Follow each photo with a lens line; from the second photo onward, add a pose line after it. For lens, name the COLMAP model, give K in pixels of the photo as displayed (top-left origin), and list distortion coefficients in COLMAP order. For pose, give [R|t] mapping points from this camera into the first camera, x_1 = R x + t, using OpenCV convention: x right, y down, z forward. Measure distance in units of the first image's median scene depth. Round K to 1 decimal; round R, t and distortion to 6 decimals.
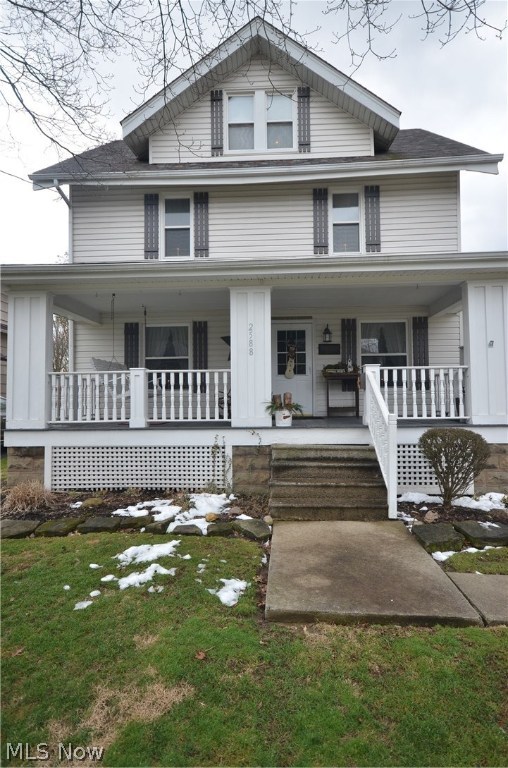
lens RADIAL K [[386.1, 0, 254.7], [0, 386.1, 383.4], [0, 0, 1]] dist [0.004413, -0.000542]
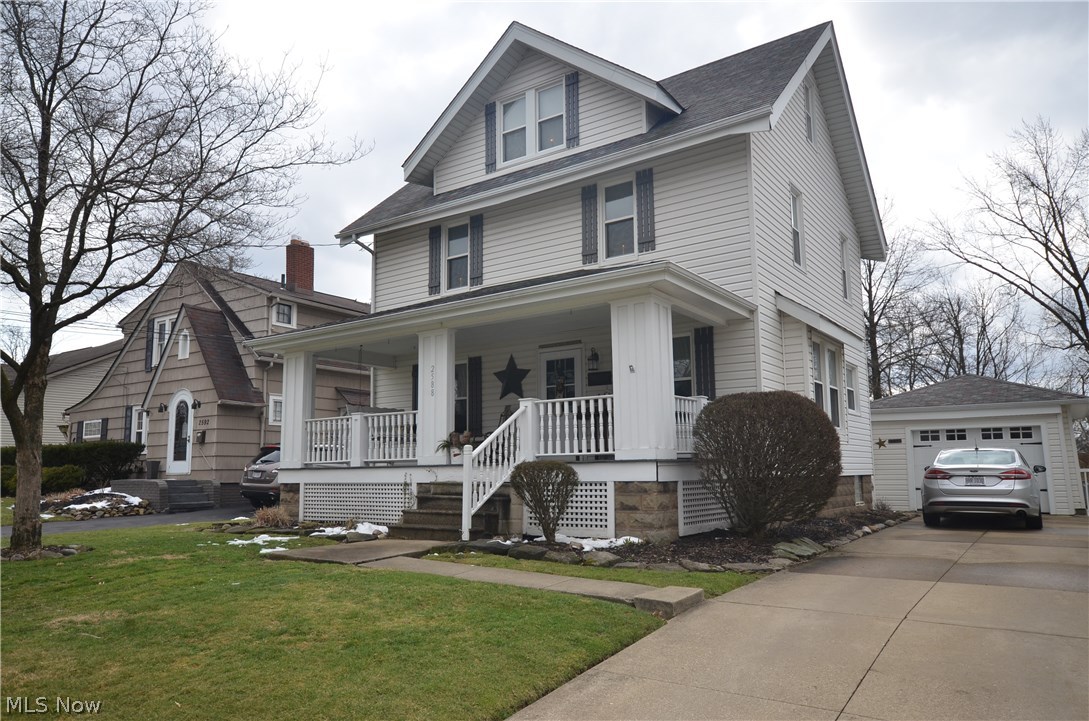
lens RADIAL K [[751.0, 0, 542.9], [0, 751.0, 362.3], [0, 0, 1]] dist [-0.002135, 0.000684]
pose [[0.843331, -0.078737, -0.531596, 0.918725], [0.025611, 0.993973, -0.106593, 0.041902], [0.536785, 0.076278, 0.840264, -0.381059]]
